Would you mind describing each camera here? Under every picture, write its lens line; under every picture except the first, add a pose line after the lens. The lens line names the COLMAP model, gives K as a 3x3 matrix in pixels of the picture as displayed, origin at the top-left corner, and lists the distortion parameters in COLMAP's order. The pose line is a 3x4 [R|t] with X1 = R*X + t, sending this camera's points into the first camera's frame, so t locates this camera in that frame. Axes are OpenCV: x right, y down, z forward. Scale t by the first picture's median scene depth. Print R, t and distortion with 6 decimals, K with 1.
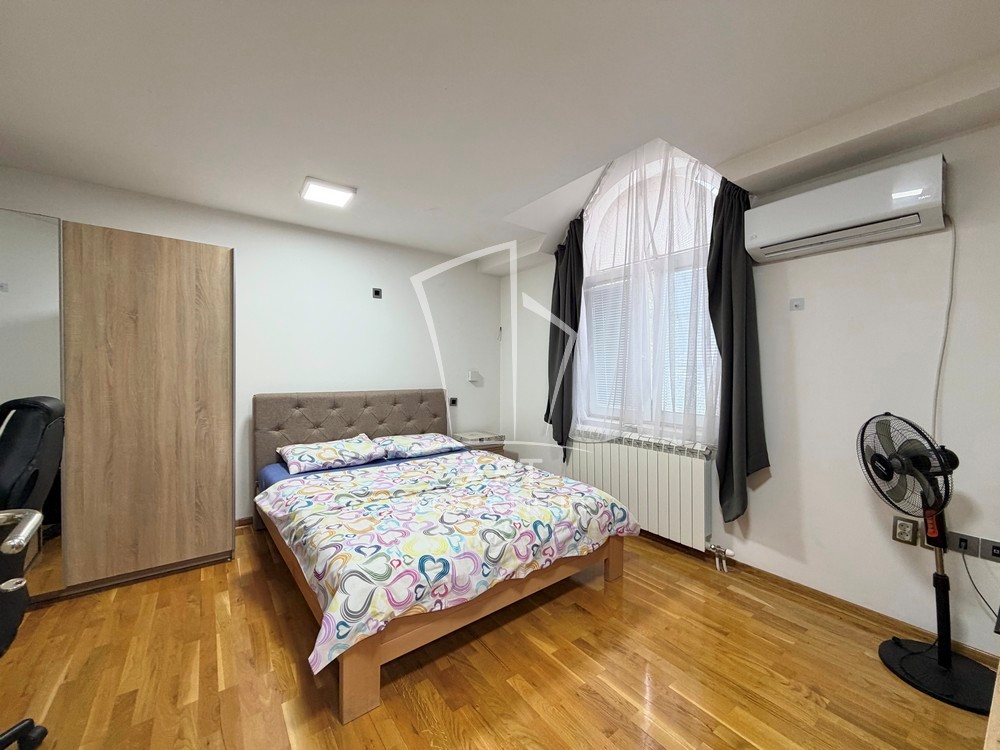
lens RADIAL K [[397.6, 0, 495.6], [0, 397.6, 375.8], [0, 0, 1]] dist [-0.002206, 0.000038]
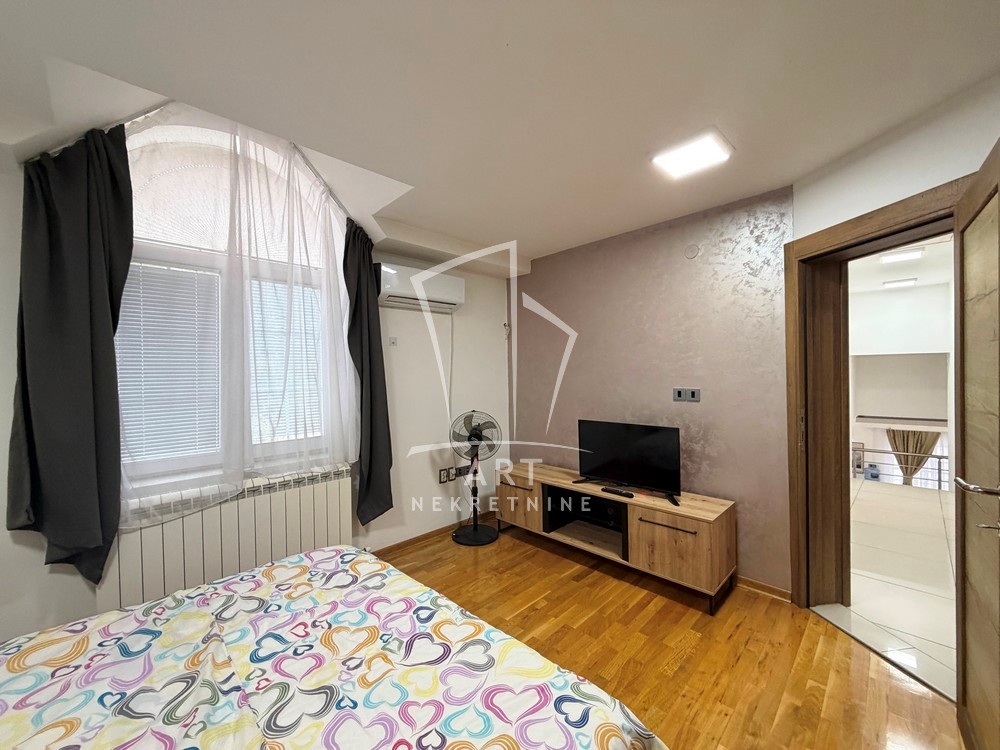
lens RADIAL K [[397.6, 0, 495.6], [0, 397.6, 375.8], [0, 0, 1]] dist [-0.002206, 0.000038]
pose [[-0.153926, -0.008518, 0.988046, -0.570468], [0.033204, 0.999353, 0.013789, -0.059731], [-0.987524, 0.034930, -0.153544, 0.753646]]
